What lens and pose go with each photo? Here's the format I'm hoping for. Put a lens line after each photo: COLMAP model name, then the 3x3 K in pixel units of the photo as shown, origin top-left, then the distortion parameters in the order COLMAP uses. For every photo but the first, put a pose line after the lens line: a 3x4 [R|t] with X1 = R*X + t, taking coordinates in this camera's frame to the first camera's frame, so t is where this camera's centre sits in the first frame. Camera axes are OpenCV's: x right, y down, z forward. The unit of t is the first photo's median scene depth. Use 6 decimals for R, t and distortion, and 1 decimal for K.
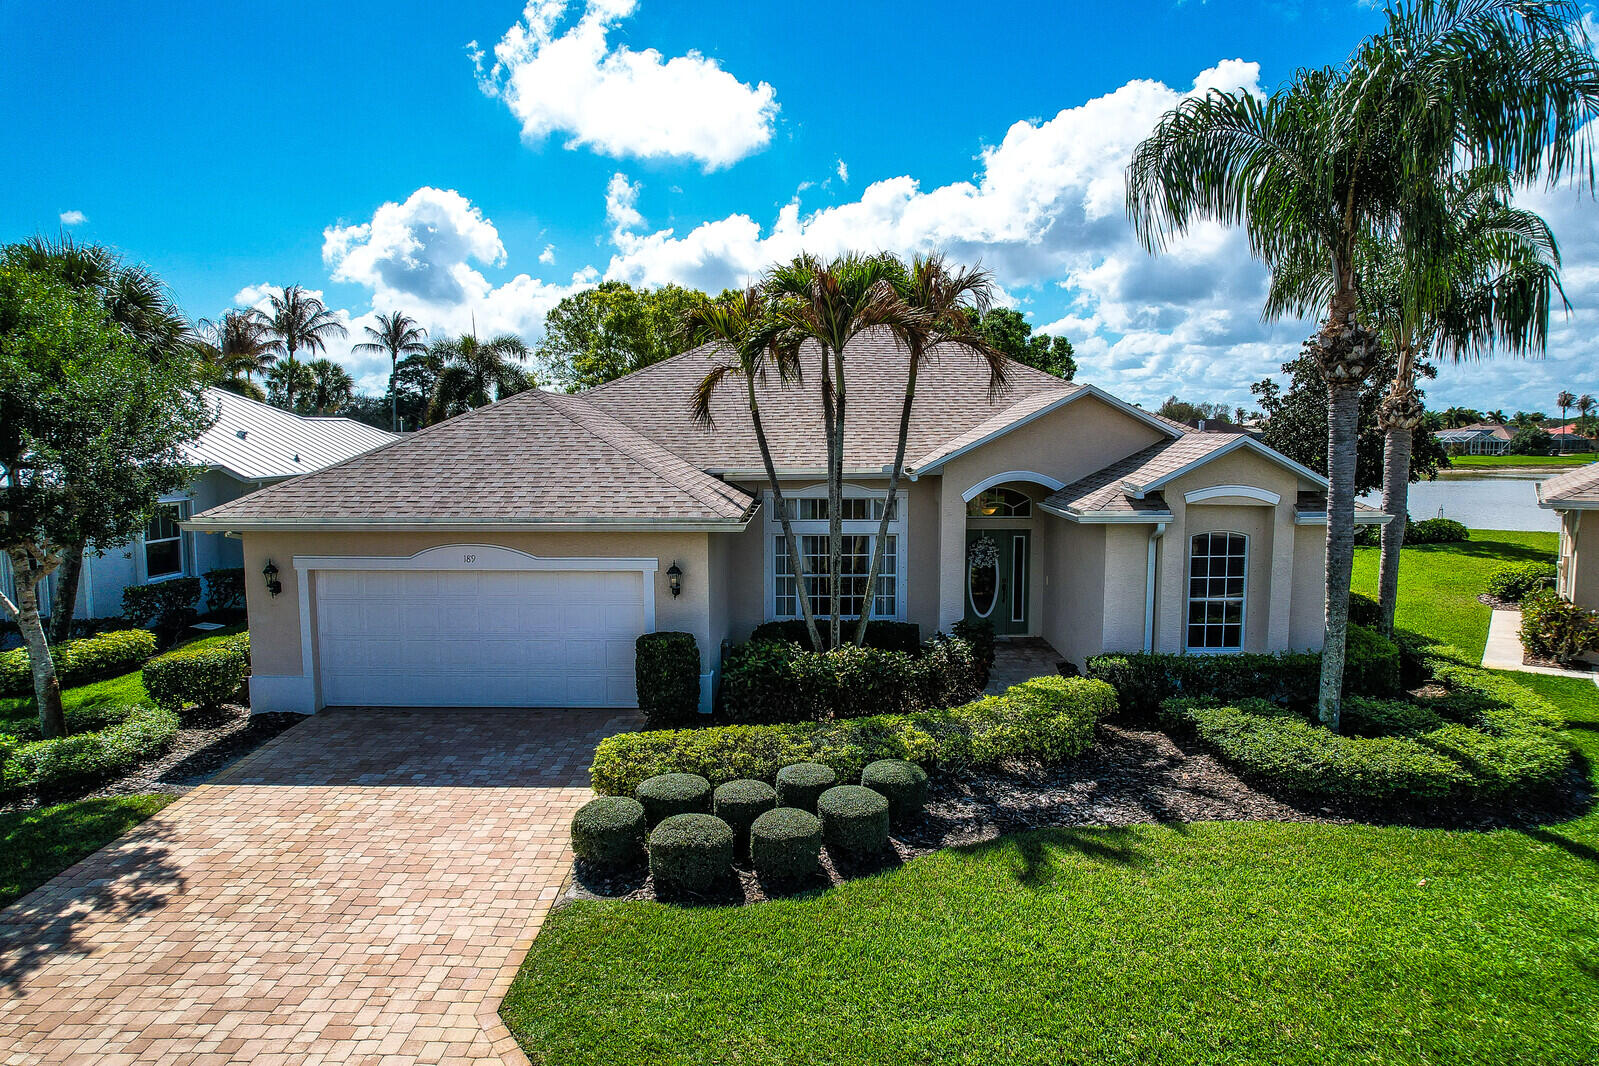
lens RADIAL K [[1018.3, 0, 799.5], [0, 1018.3, 533.0], [0, 0, 1]] dist [-0.081885, 0.078812]
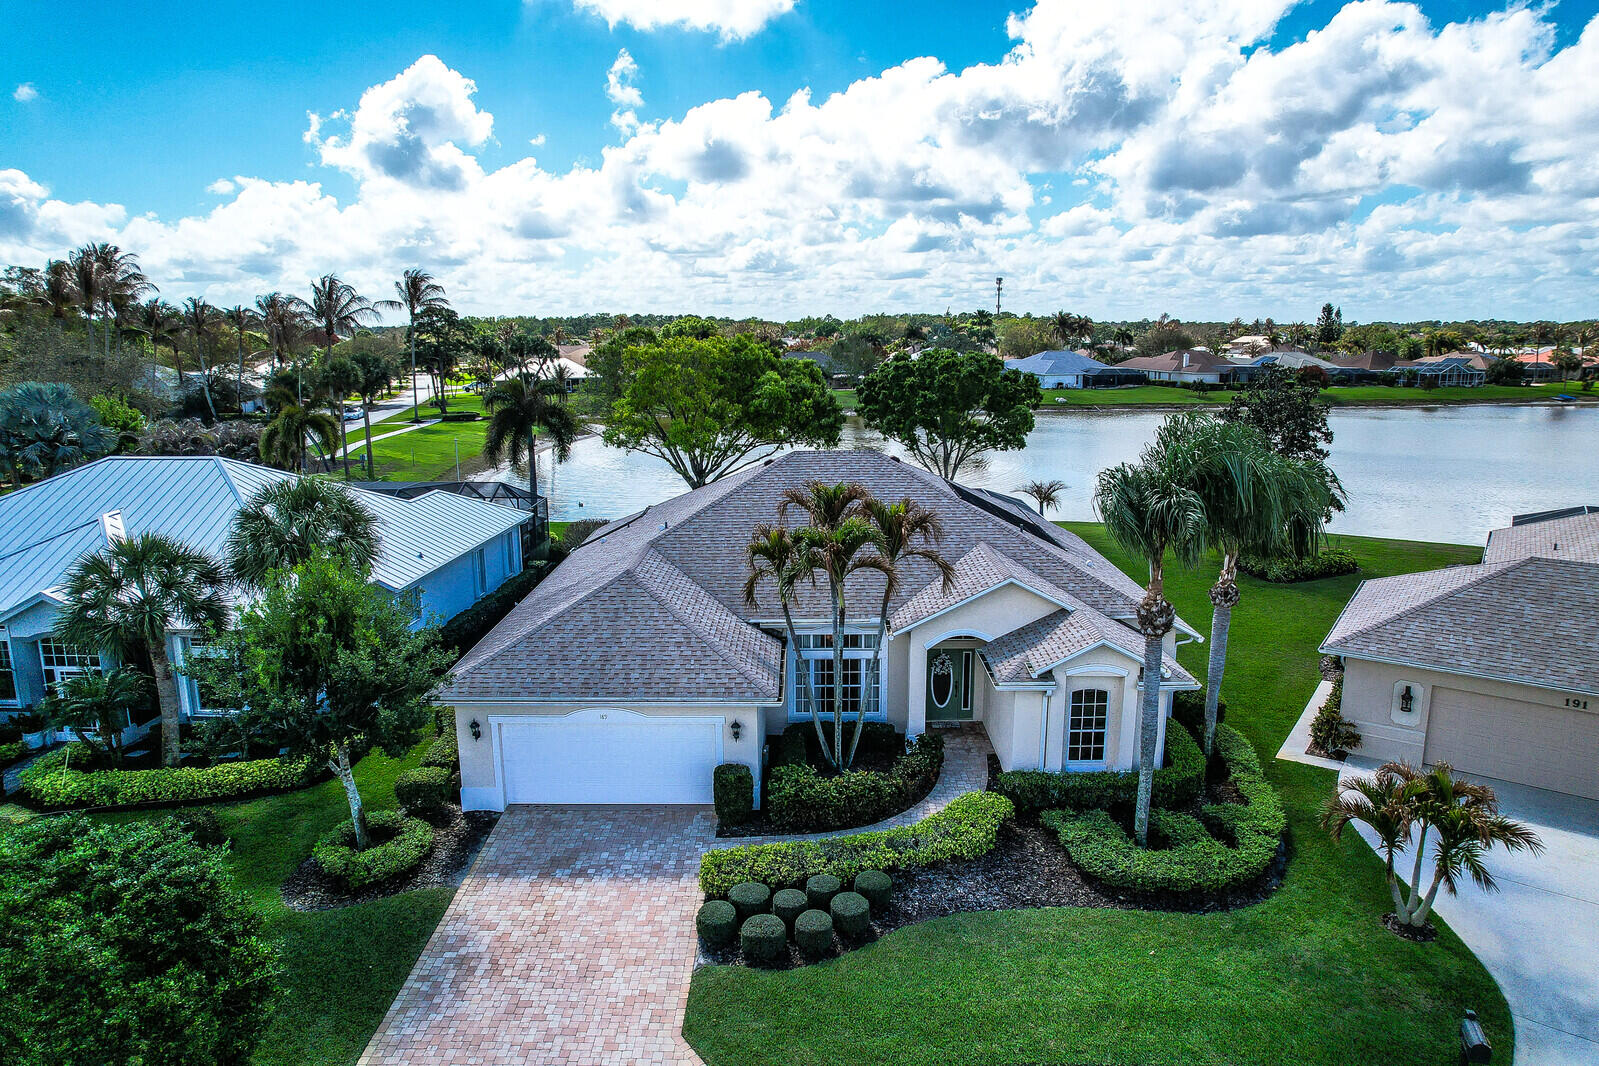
lens RADIAL K [[1016.8, 0, 799.5], [0, 1016.8, 533.0], [0, 0, 1]] dist [-0.080723, 0.055221]
pose [[0.999983, -0.001933, 0.005451, -0.043714], [0.001372, 0.994874, 0.101111, -0.550638], [-0.005619, -0.101102, 0.994860, -0.693146]]
